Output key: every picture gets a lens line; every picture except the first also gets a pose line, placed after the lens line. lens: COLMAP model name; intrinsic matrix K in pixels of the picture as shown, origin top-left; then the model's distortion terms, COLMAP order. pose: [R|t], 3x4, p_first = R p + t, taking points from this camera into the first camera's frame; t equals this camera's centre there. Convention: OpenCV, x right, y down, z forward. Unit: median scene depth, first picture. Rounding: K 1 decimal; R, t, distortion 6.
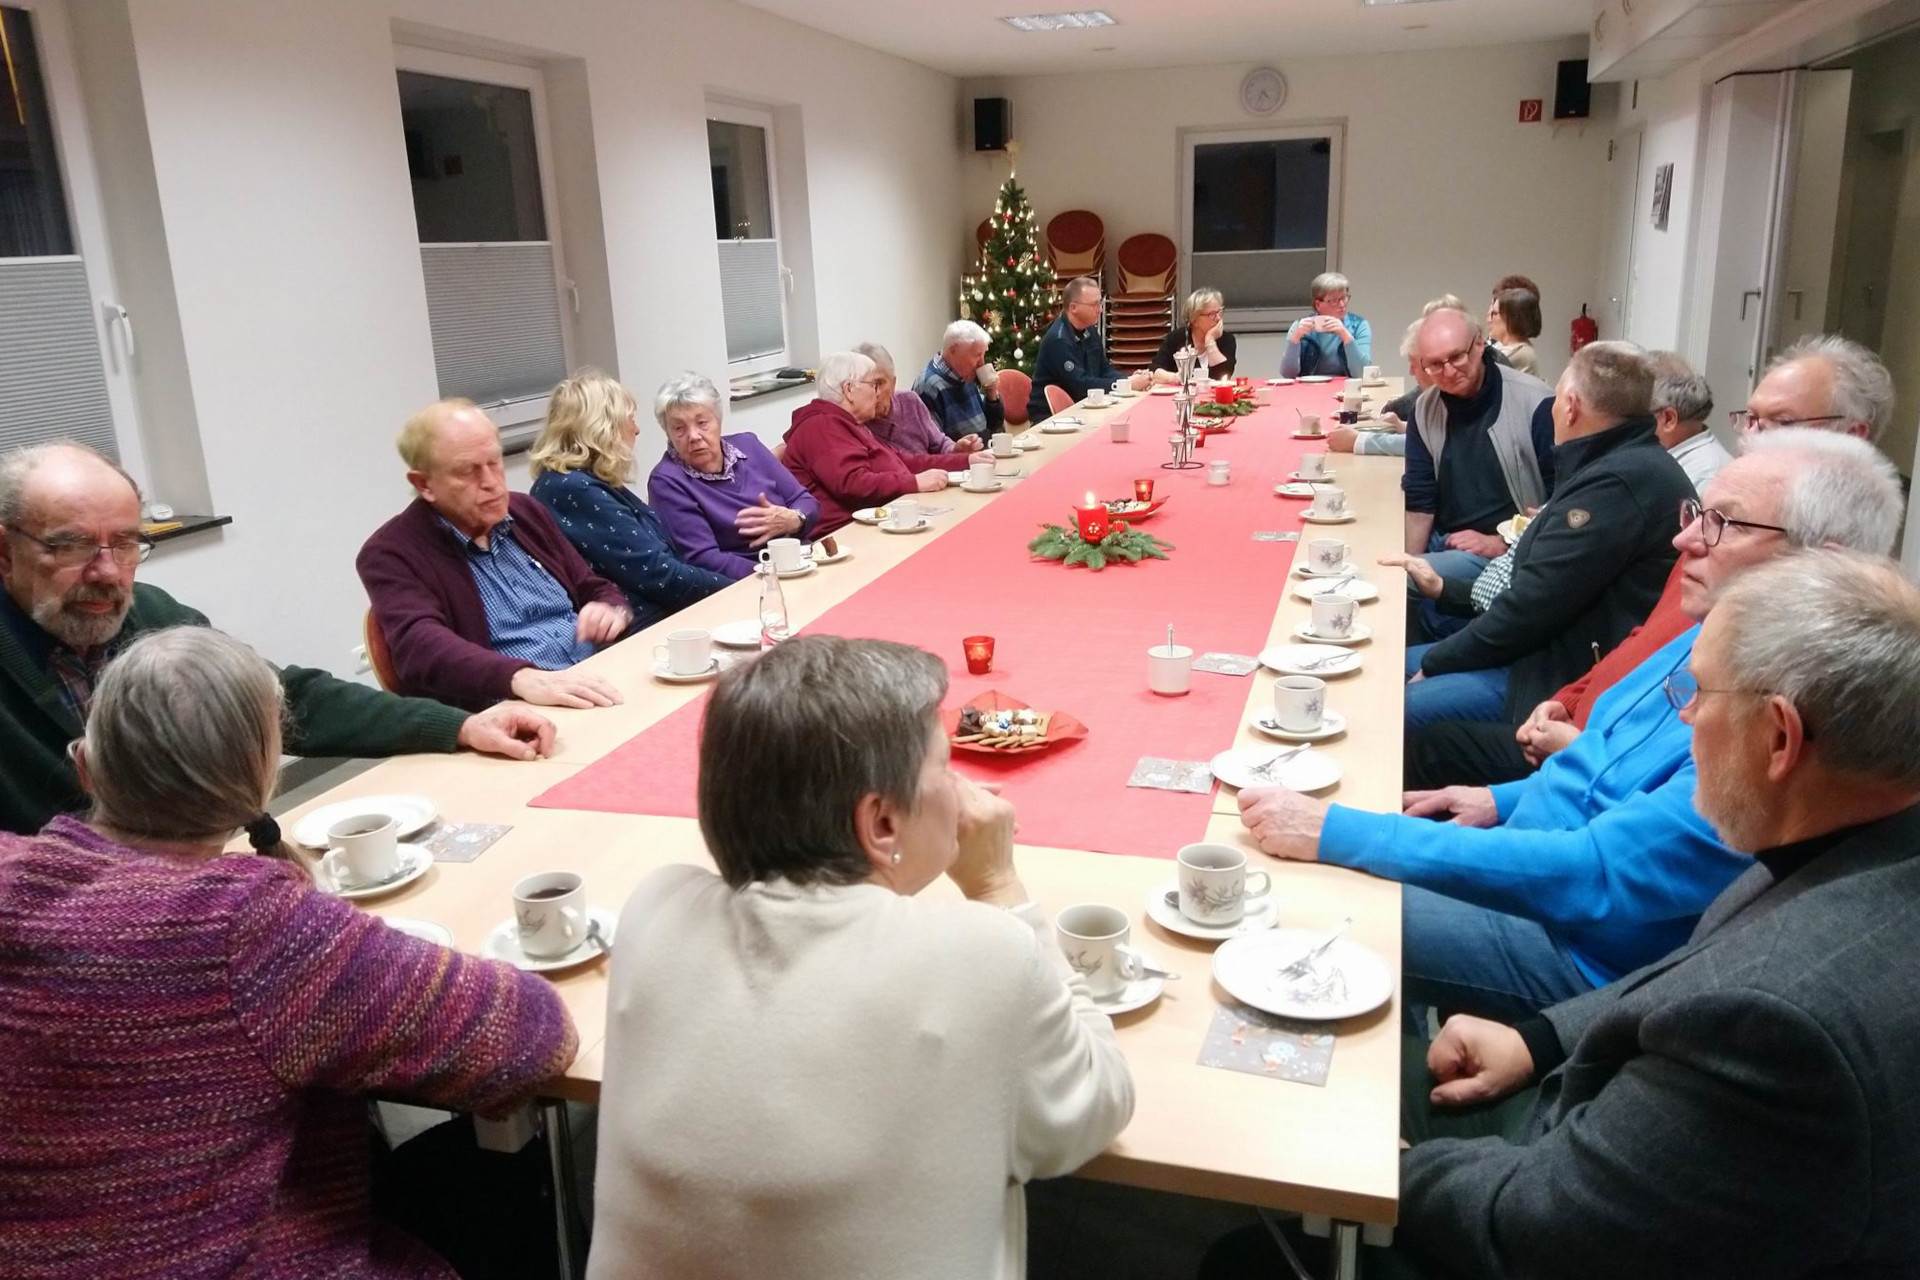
lens RADIAL K [[1474.1, 0, 932.4], [0, 1474.1, 631.9], [0, 0, 1]] dist [0.120468, -0.124633]
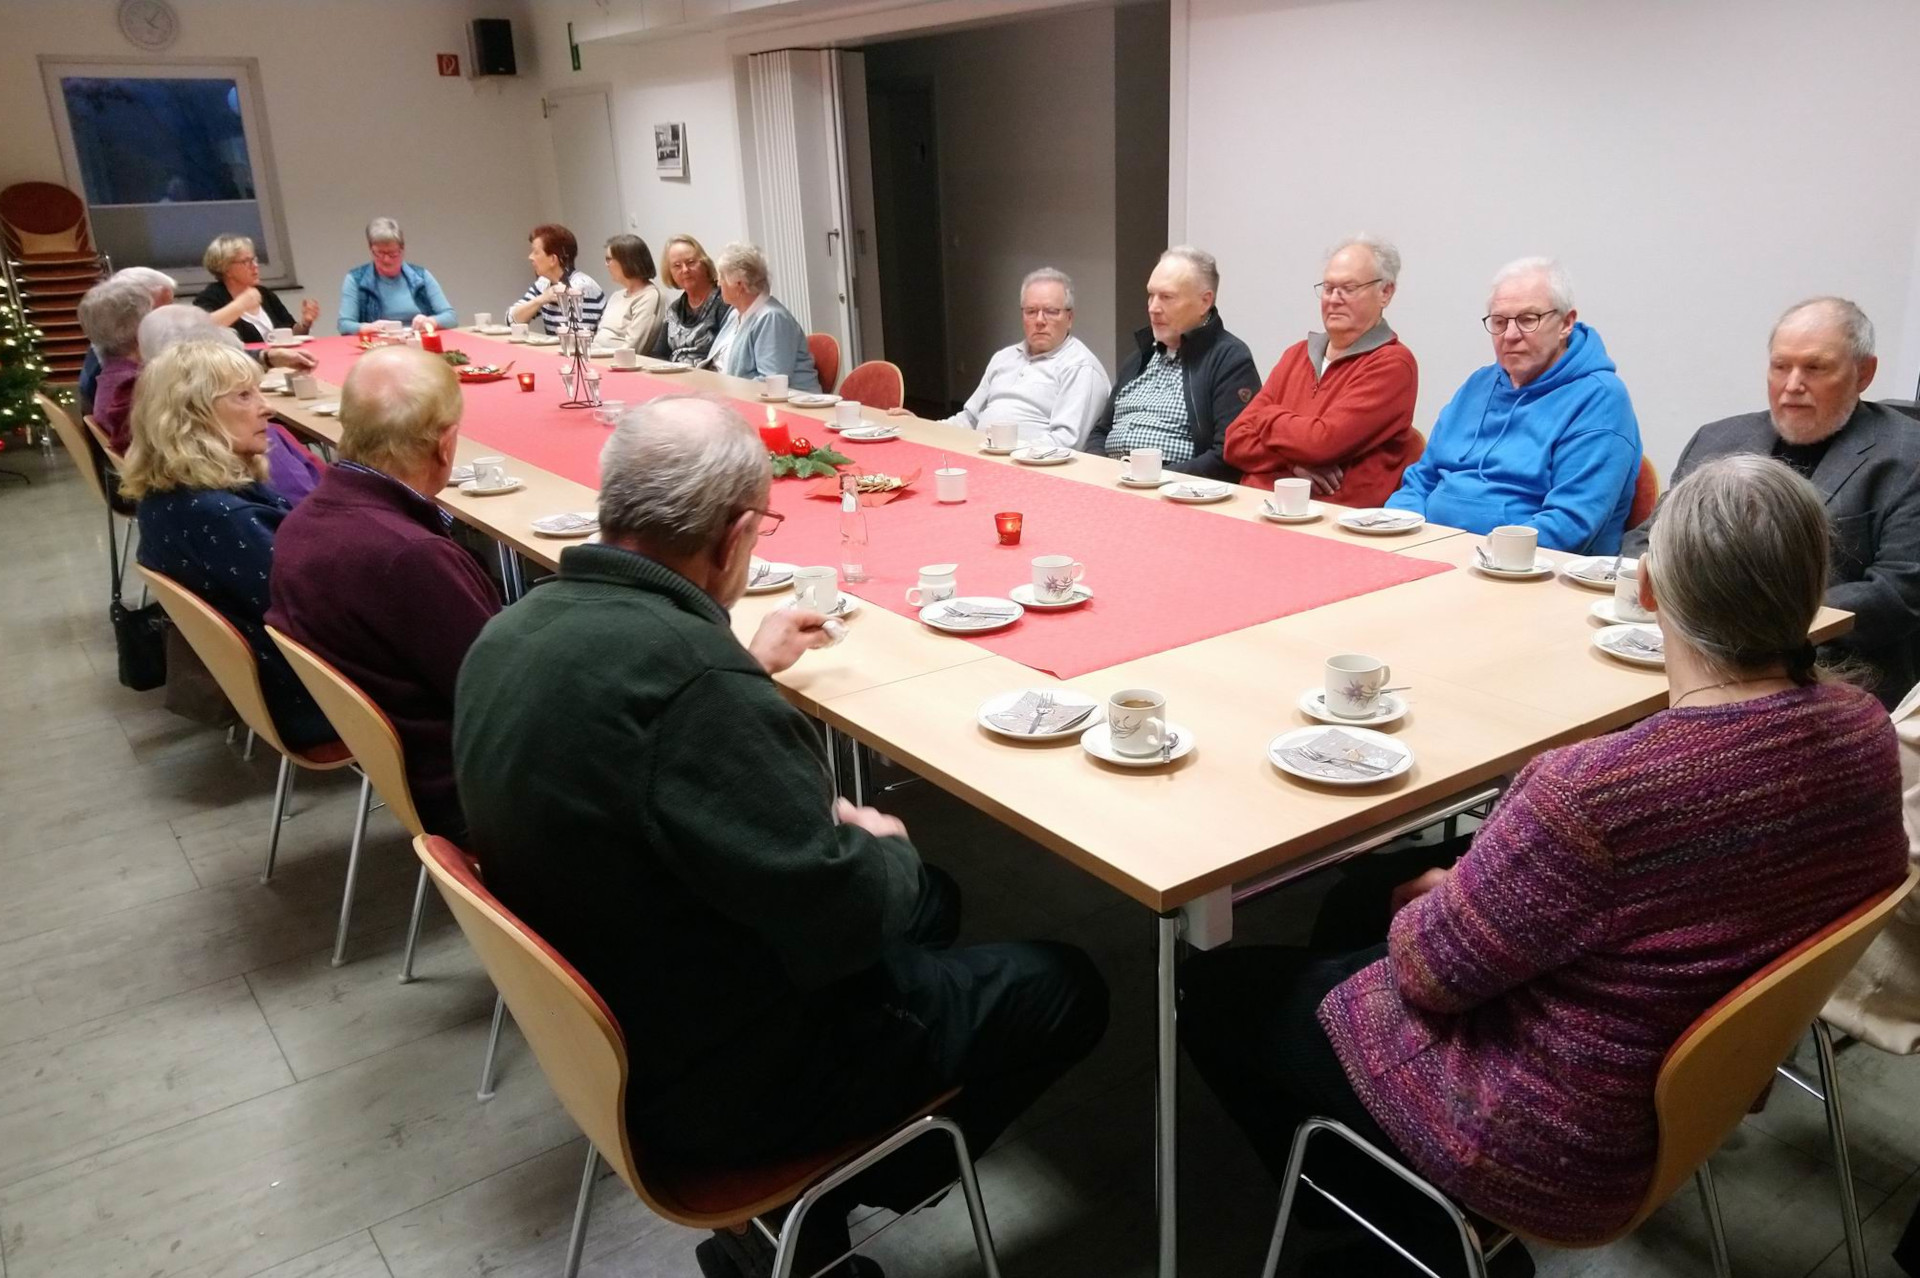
lens RADIAL K [[1474.1, 0, 932.4], [0, 1474.1, 630.9], [0, 0, 1]] dist [0.120468, -0.124633]
pose [[0.617245, -0.223842, 0.754257, -0.371753], [0.212427, 0.970484, 0.114173, -0.029177], [-0.757551, 0.089751, 0.646577, 0.174400]]
